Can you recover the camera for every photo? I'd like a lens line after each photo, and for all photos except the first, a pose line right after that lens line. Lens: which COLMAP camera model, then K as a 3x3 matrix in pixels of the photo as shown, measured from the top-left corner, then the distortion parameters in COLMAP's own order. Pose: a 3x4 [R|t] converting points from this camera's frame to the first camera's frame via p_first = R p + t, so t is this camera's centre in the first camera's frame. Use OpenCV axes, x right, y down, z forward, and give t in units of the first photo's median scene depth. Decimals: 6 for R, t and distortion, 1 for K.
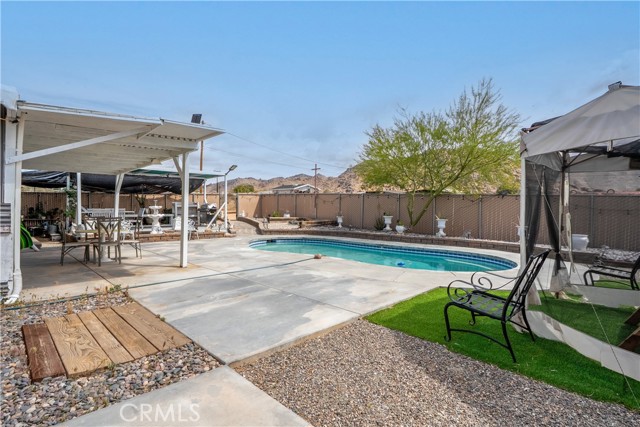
lens RADIAL K [[334.5, 0, 316.5], [0, 334.5, 212.2], [0, 0, 1]] dist [0.001306, 0.000076]
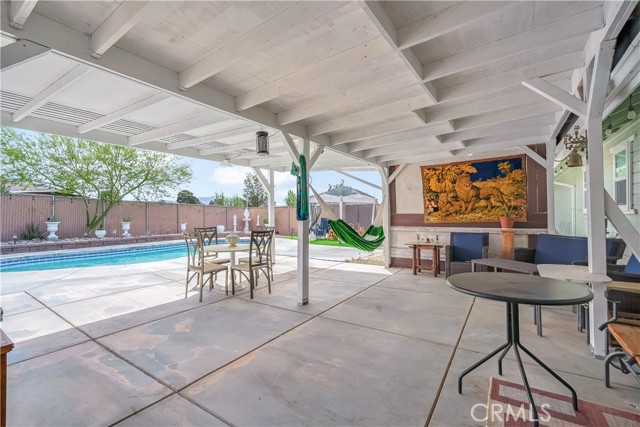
lens RADIAL K [[287.4, 0, 320.3], [0, 287.4, 211.9], [0, 0, 1]] dist [-0.006397, 0.001689]
pose [[-0.229016, -0.010758, 0.973363, -0.733379], [0.000088, 0.999939, 0.011072, -0.024503], [-0.973423, 0.002621, -0.229001, 0.546373]]
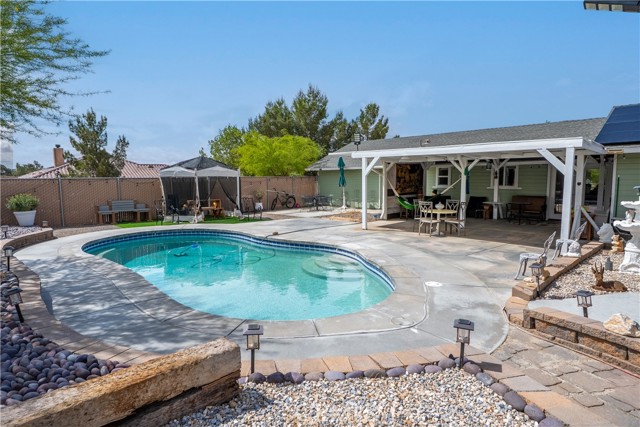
lens RADIAL K [[357.4, 0, 320.2], [0, 357.4, 211.0], [0, 0, 1]] dist [0.001422, 0.000888]
pose [[-0.999873, -0.015168, -0.004905, -0.098227], [-0.015555, 0.995633, 0.092046, -0.045867], [0.003488, 0.092110, -0.995743, 1.355863]]
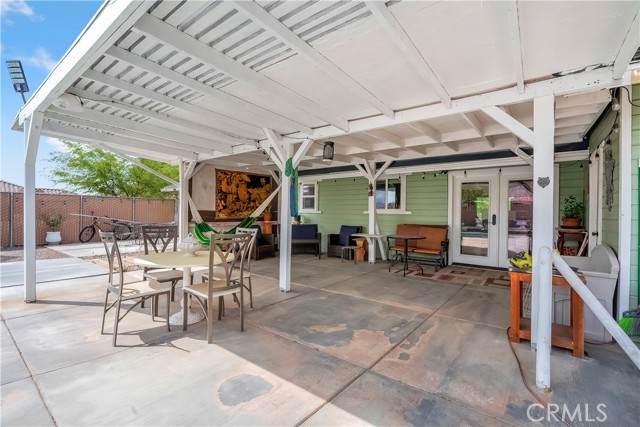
lens RADIAL K [[287.4, 0, 318.9], [0, 287.4, 213.6], [0, 0, 1]] dist [-0.006397, 0.001689]
pose [[-0.987369, -0.034965, -0.154530, -0.433012], [-0.034941, 0.999385, -0.002873, -0.016480], [0.154536, 0.002562, -0.987984, 0.821167]]
